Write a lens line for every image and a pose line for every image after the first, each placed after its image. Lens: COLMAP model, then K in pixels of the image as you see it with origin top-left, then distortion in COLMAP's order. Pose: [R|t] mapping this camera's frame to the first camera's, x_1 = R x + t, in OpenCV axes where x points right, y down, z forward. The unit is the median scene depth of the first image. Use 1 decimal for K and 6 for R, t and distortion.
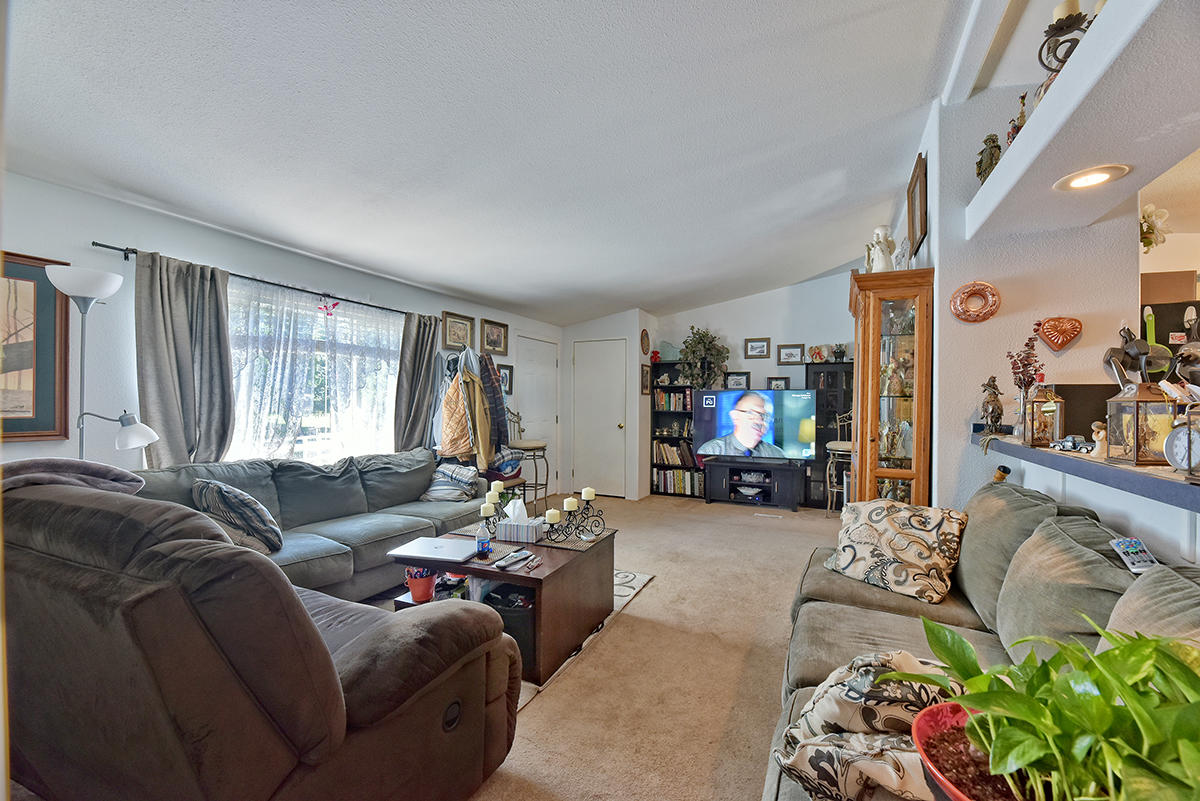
lens RADIAL K [[483.4, 0, 601.0], [0, 483.4, 402.6], [0, 0, 1]] dist [-0.001034, -0.002080]
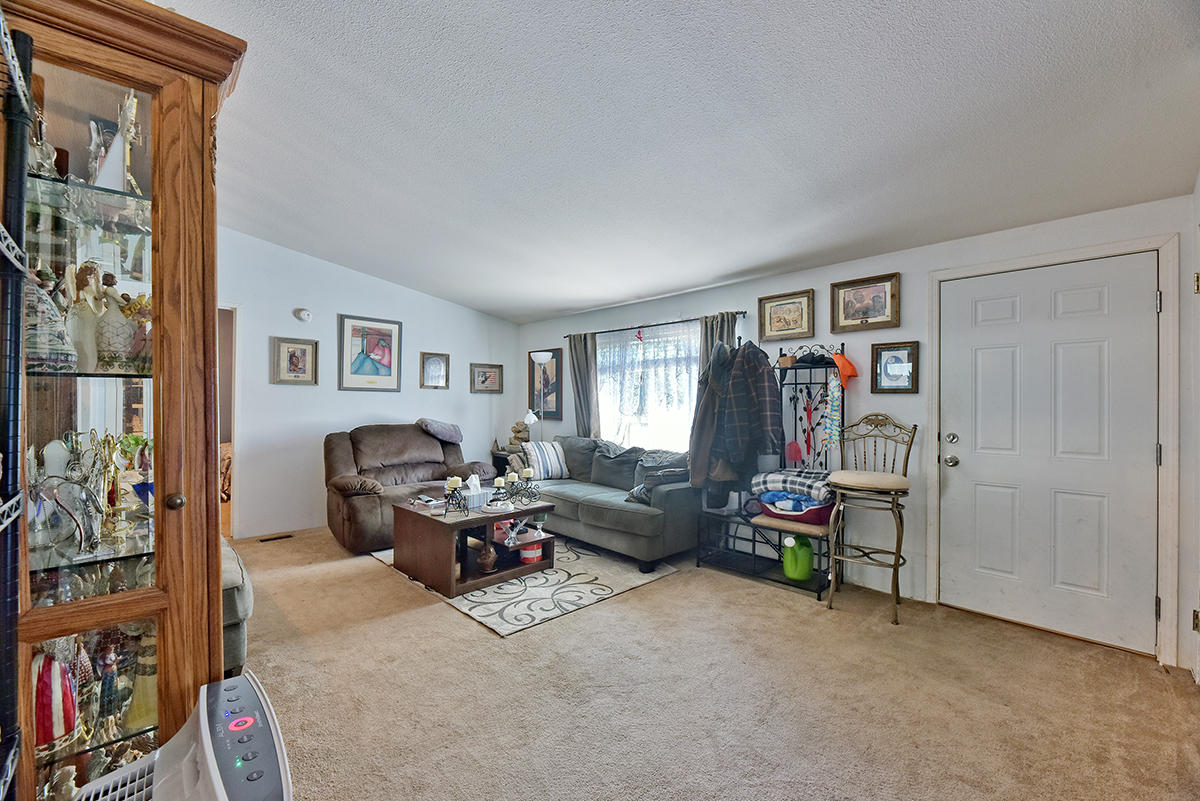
lens RADIAL K [[483.4, 0, 600.0], [0, 483.4, 405.5], [0, 0, 1]] dist [-0.001034, -0.002080]
pose [[-0.347557, -0.002308, -0.937656, 0.523605], [-0.004396, 0.999990, -0.000832, 0.000041], [0.937648, 0.003833, -0.347564, 0.961664]]
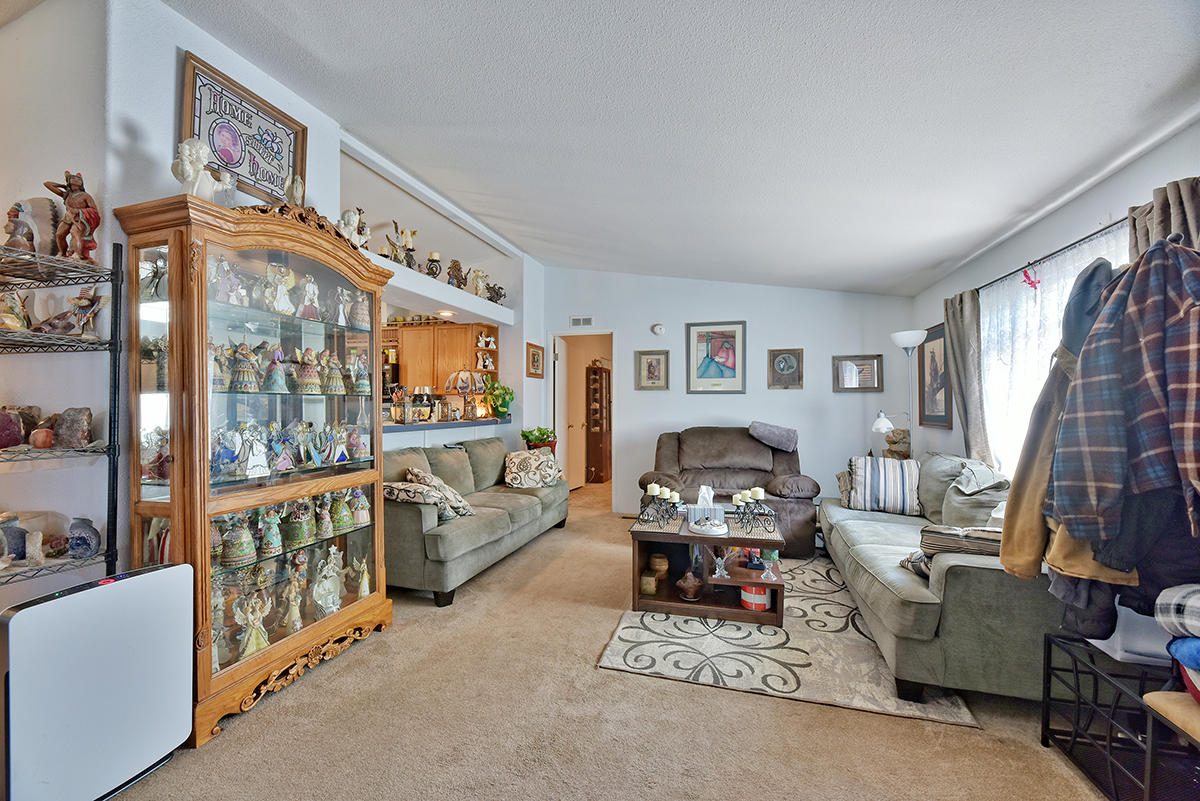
lens RADIAL K [[483.4, 0, 597.2], [0, 483.4, 404.3], [0, 0, 1]] dist [-0.001034, -0.002080]
pose [[-0.985952, -0.002542, -0.167011, 0.150860], [-0.001541, 0.999980, -0.006123, 0.000694], [0.167024, -0.005780, -0.985936, 1.141099]]
